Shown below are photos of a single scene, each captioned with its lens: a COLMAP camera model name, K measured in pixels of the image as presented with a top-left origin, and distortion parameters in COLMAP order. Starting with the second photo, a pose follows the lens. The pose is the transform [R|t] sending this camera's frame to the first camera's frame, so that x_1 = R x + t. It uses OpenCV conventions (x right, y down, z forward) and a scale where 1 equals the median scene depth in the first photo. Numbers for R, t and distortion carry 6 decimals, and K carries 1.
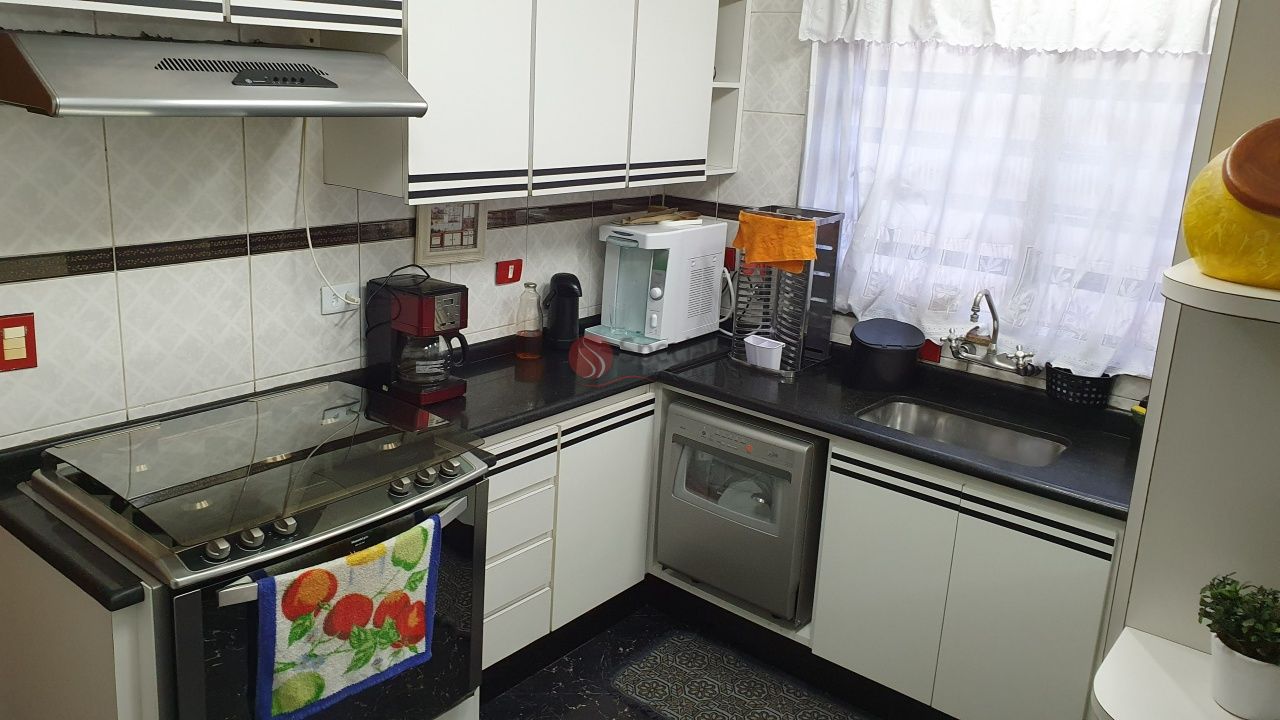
lens RADIAL K [[1003.8, 0, 639.7], [0, 1003.8, 359.1], [0, 0, 1]] dist [0.017093, 0.003059]
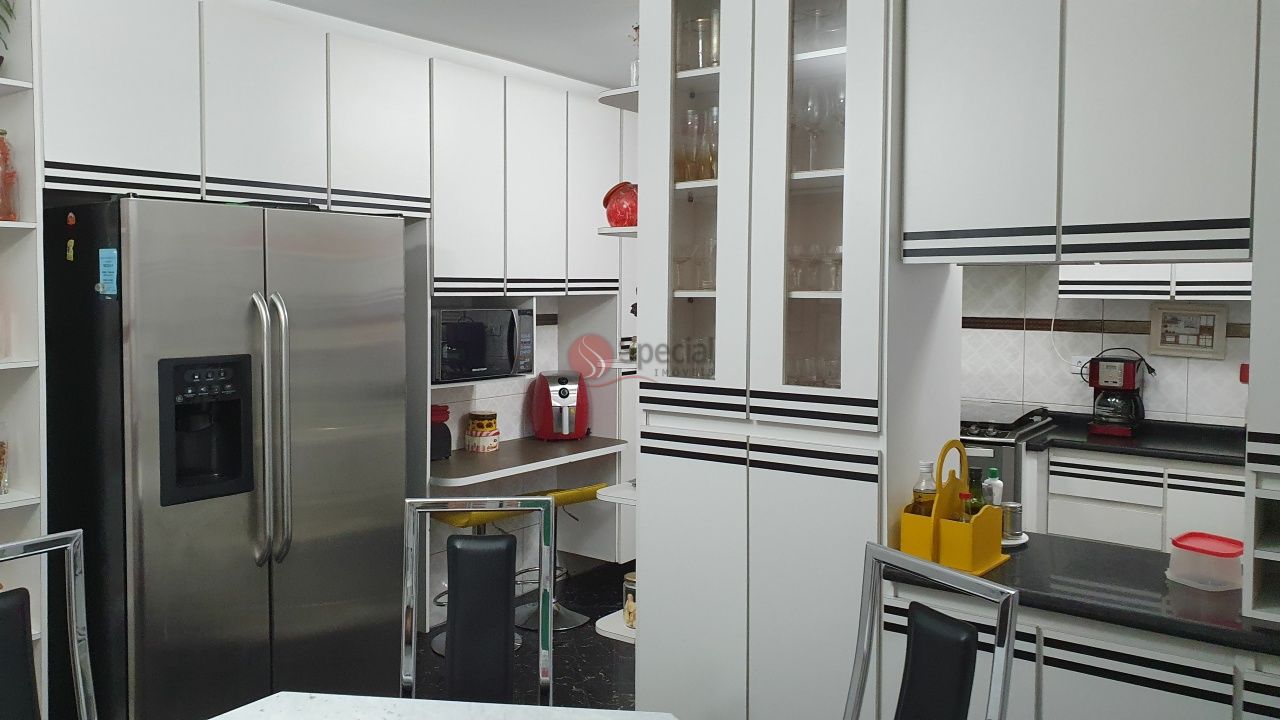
lens RADIAL K [[1003.8, 0, 639.5], [0, 1003.8, 356.5], [0, 0, 1]] dist [0.017093, 0.003059]
pose [[0.046151, 0.022116, -0.998690, 1.299170], [-0.277861, 0.960584, 0.008432, 0.112695], [0.959512, 0.277108, 0.050477, 0.231756]]
